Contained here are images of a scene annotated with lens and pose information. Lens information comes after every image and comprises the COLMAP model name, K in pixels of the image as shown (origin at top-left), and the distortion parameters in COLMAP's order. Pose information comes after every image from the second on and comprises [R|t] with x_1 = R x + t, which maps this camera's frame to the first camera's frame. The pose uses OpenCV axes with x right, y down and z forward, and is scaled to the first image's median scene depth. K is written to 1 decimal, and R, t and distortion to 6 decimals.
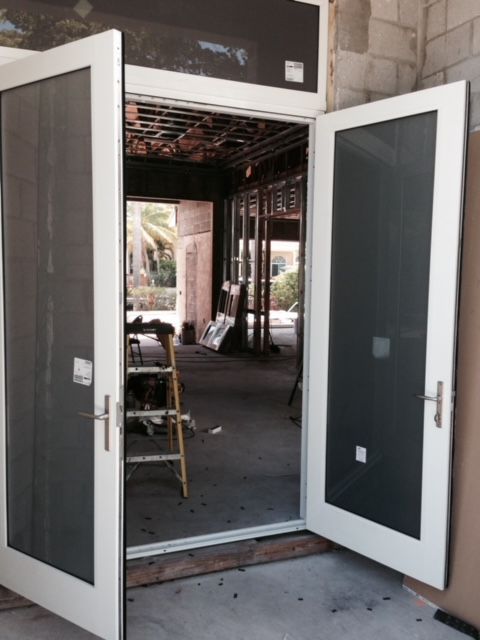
lens RADIAL K [[592.1, 0, 240.0], [0, 592.1, 320.0], [0, 0, 1]] dist [0.175197, -0.273856]
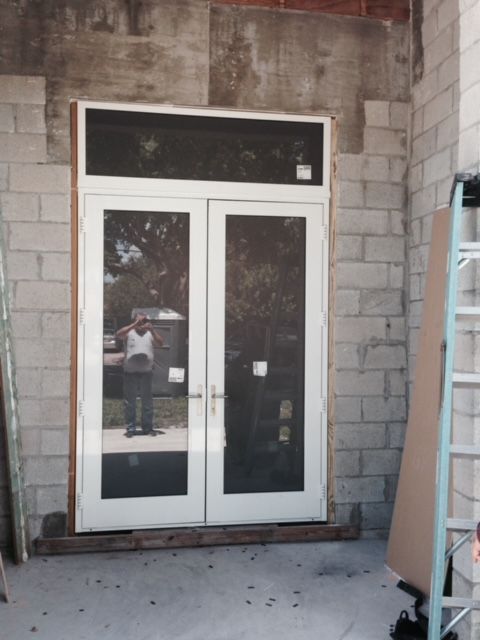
lens RADIAL K [[589.1, 0, 240.0], [0, 589.1, 320.0], [0, 0, 1]] dist [0.077052, -0.001015]
pose [[0.972507, -0.011943, -0.232567, 0.251437], [-0.005096, 0.997353, -0.072526, 0.017900], [0.232818, 0.071718, 0.969872, -0.295682]]
